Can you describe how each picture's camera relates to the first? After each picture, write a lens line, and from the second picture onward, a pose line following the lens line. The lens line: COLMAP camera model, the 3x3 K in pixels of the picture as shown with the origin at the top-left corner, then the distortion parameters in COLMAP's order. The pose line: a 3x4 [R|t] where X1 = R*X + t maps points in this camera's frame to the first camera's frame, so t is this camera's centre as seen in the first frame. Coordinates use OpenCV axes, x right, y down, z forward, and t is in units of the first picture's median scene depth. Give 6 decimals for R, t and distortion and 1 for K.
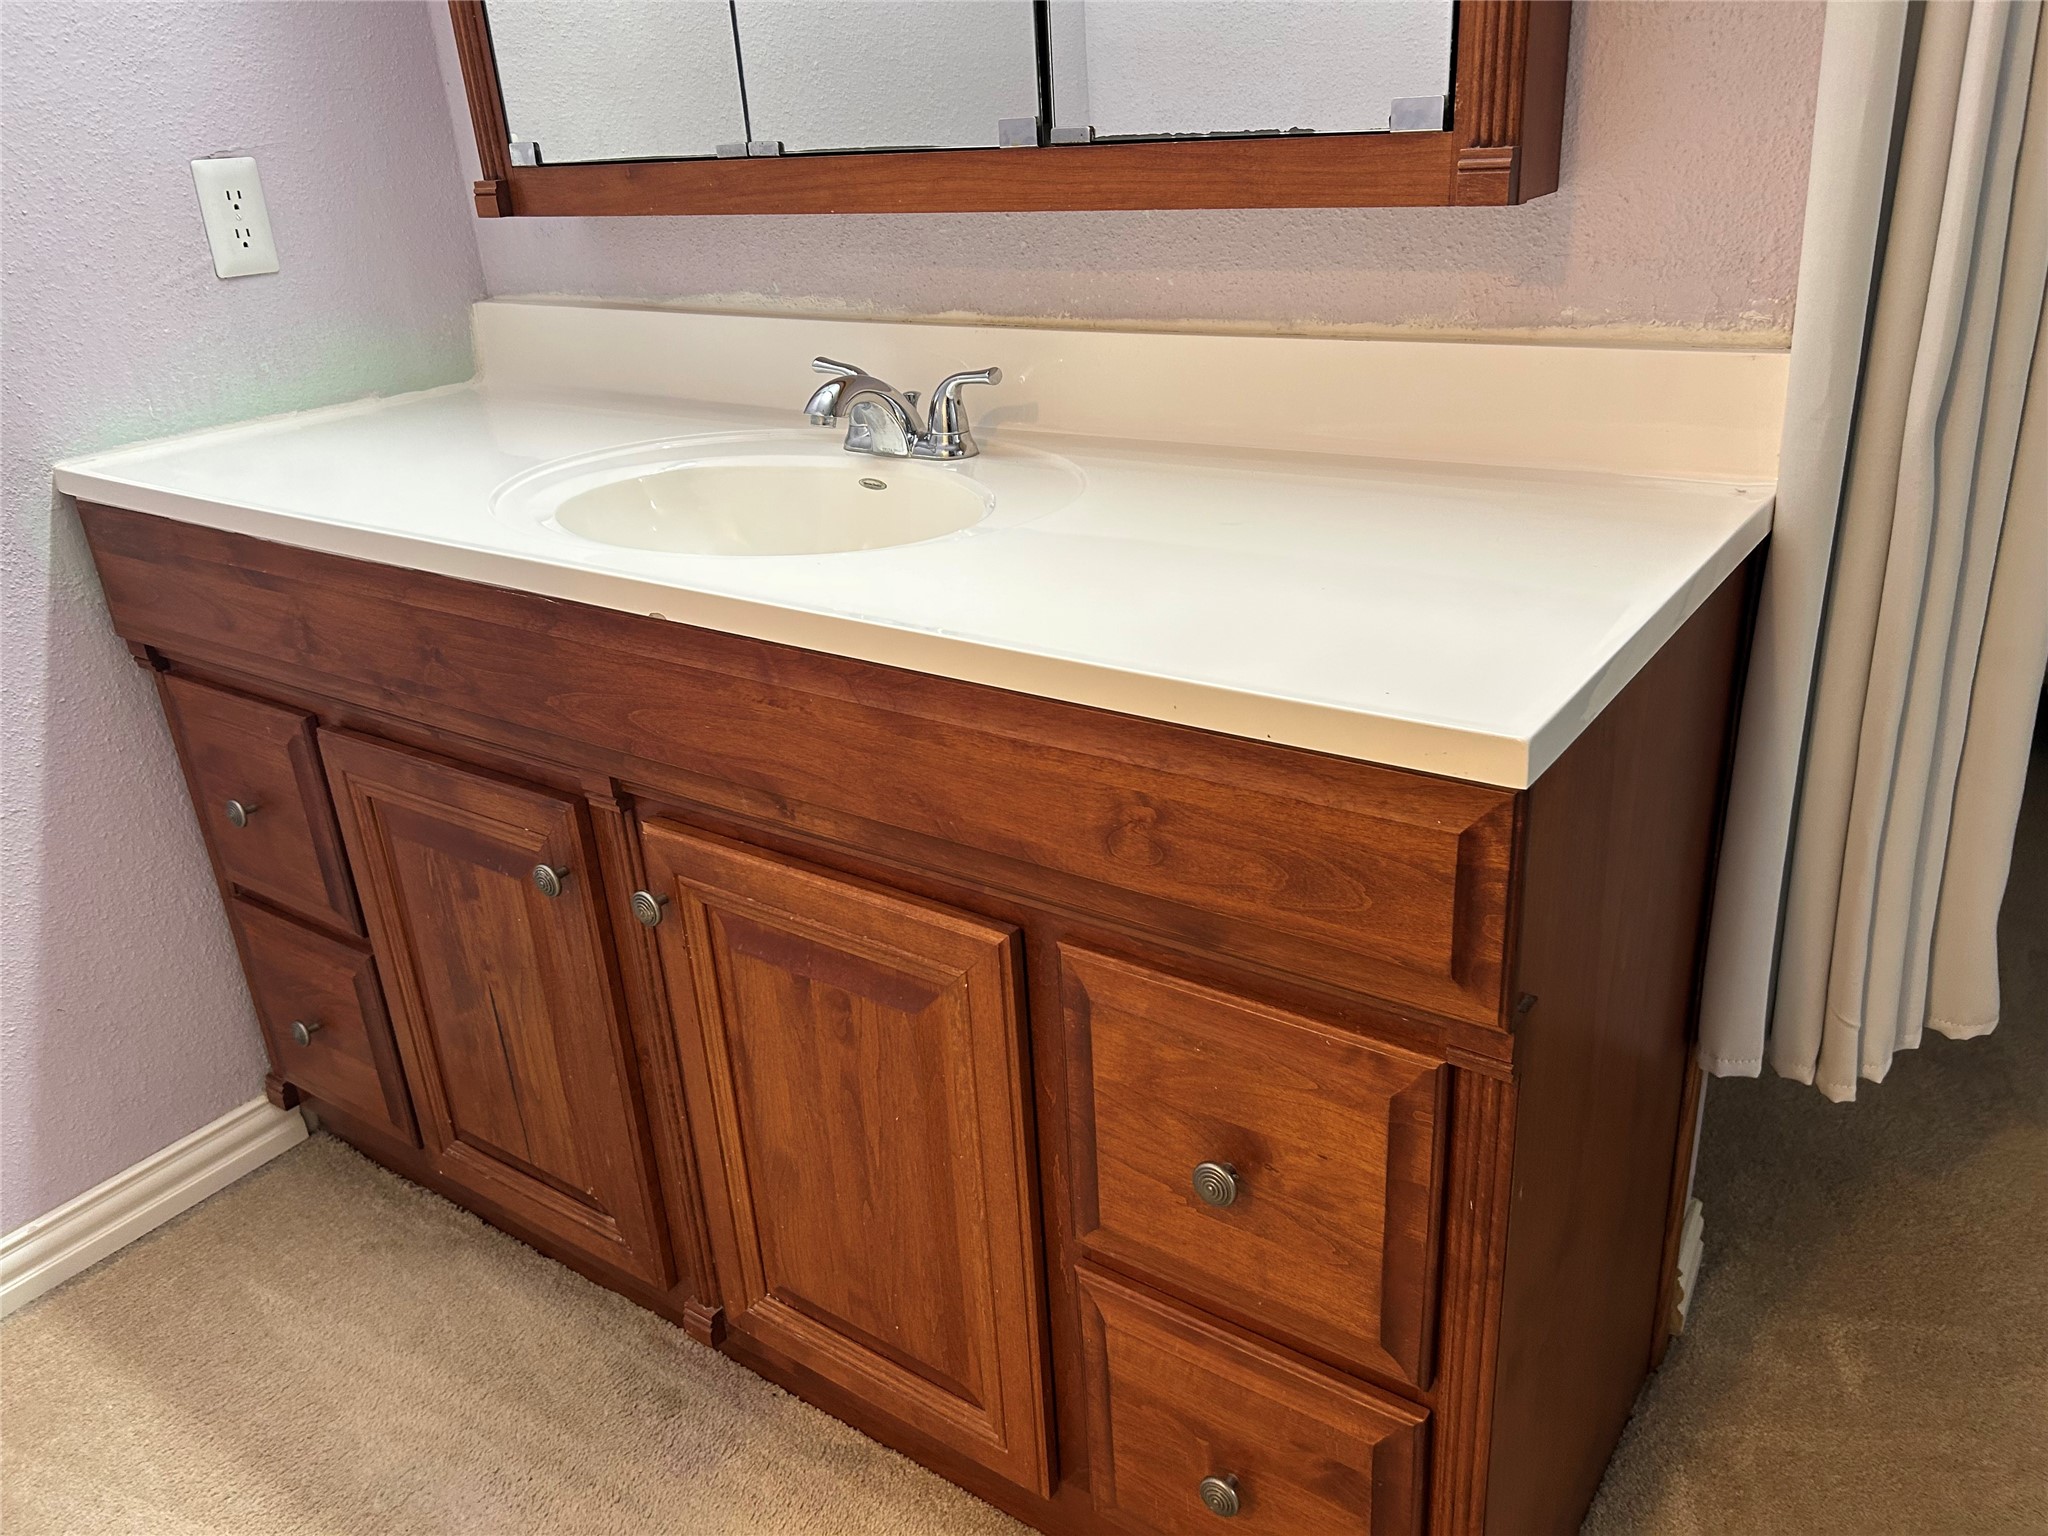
lens RADIAL K [[1590.6, 0, 1026.9], [0, 1590.6, 693.4], [0, 0, 1]] dist [0.055804, -0.062549]
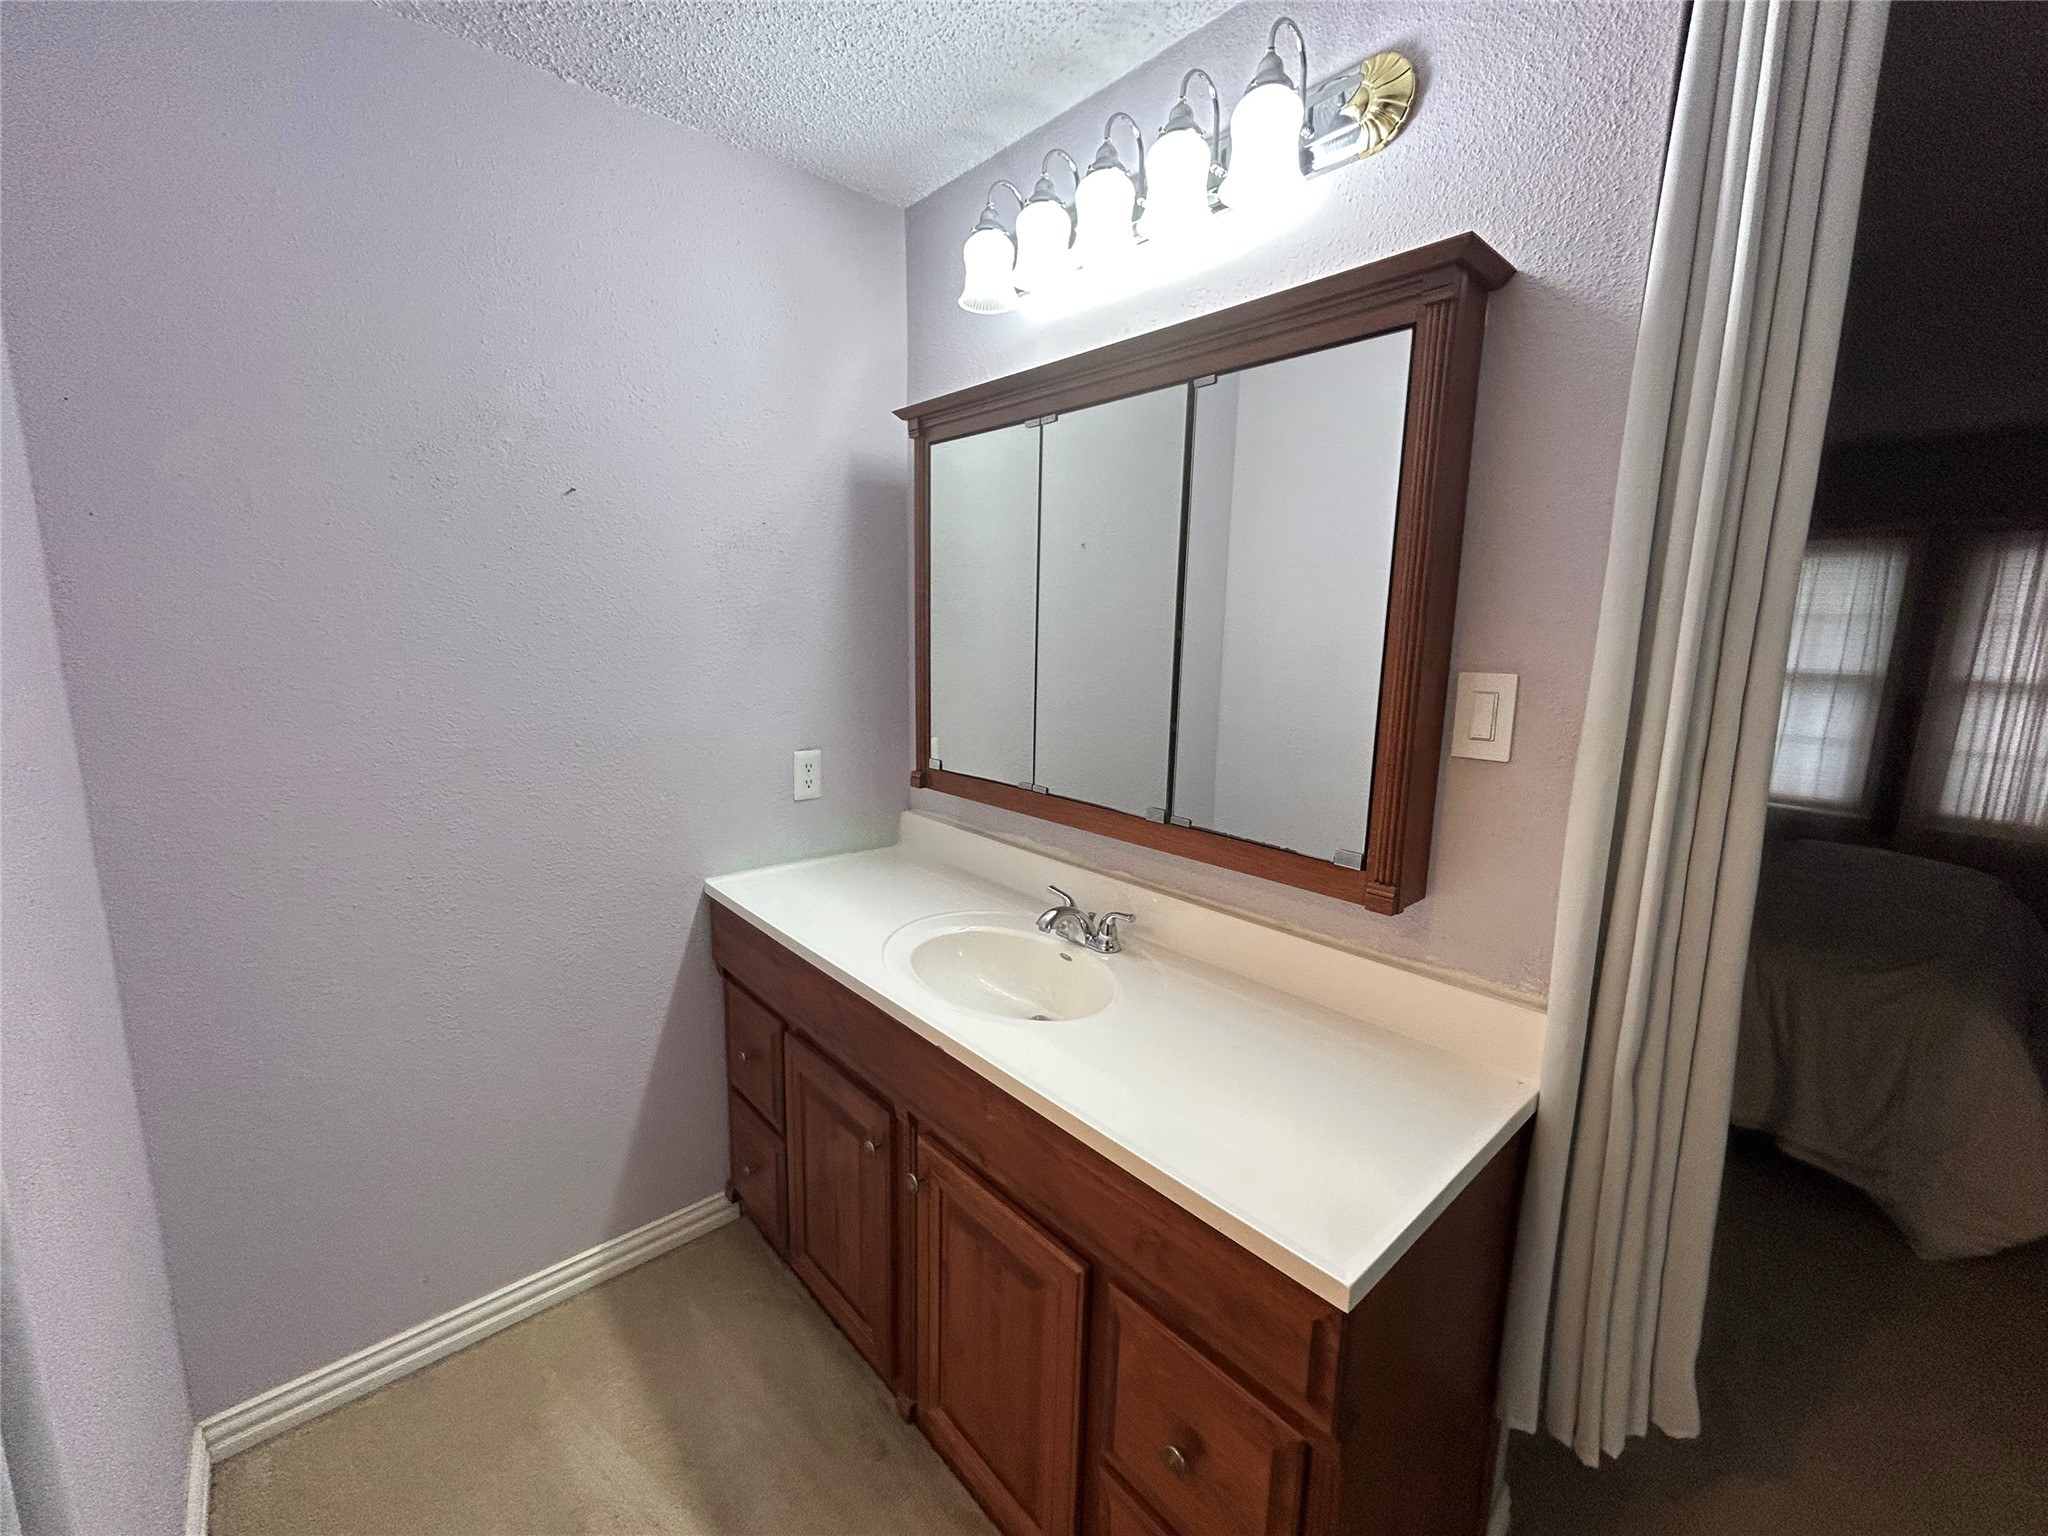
lens RADIAL K [[829.6, 0, 1013.7], [0, 829.6, 772.4], [0, 0, 1]] dist [-0.001145, 0.000785]
pose [[0.972247, 0.118744, -0.201583, 0.025882], [-0.164571, 0.959529, -0.228518, -0.125856], [0.166289, 0.255351, 0.952441, -0.070903]]
